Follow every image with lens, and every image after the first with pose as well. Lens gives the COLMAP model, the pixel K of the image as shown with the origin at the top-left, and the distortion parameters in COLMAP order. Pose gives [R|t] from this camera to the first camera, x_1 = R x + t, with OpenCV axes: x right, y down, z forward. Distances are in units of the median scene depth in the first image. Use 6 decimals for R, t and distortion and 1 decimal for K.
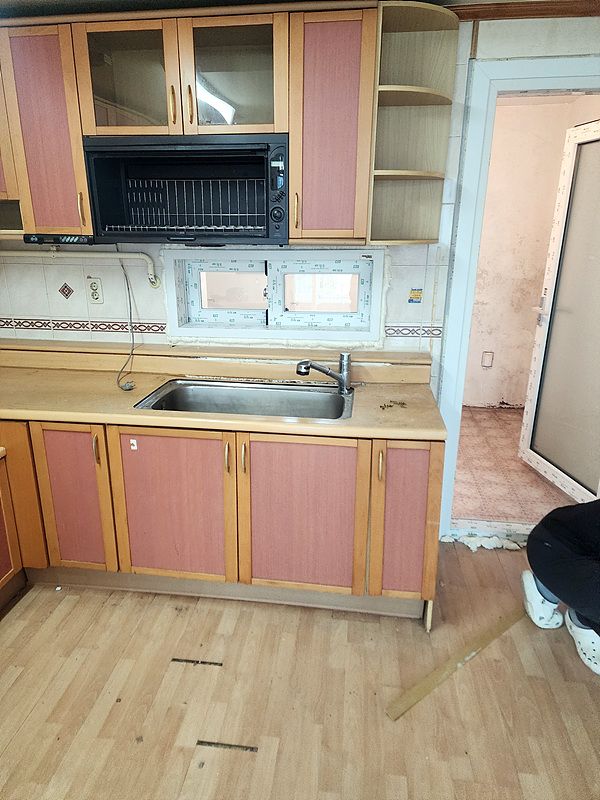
lens RADIAL K [[519.2, 0, 294.6], [0, 519.2, 401.0], [0, 0, 1]] dist [0.045044, -0.029015]
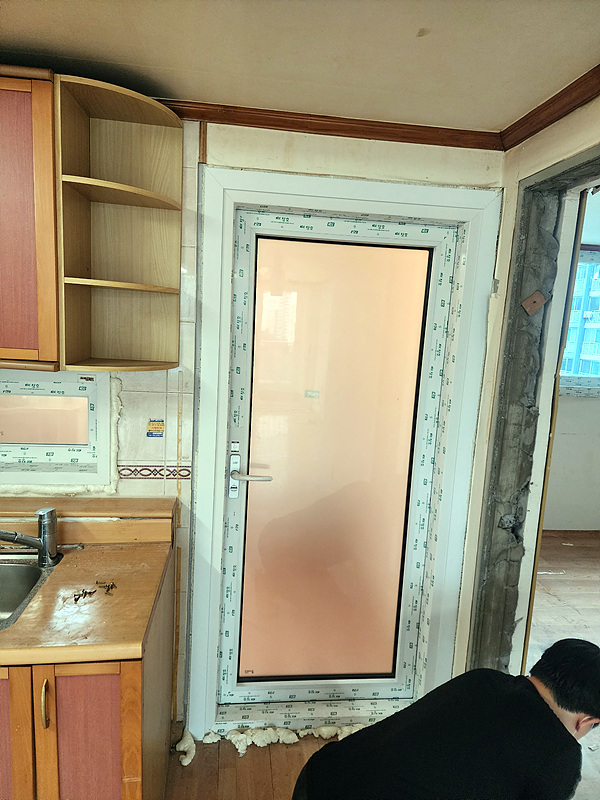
lens RADIAL K [[519.2, 0, 299.9], [0, 519.2, 401.7], [0, 0, 1]] dist [0.045044, -0.029015]
pose [[0.966257, 0.015763, 0.257097, 0.239556], [0.023080, 0.988812, -0.147368, -0.119696], [-0.256544, 0.148329, 0.955083, 0.179512]]
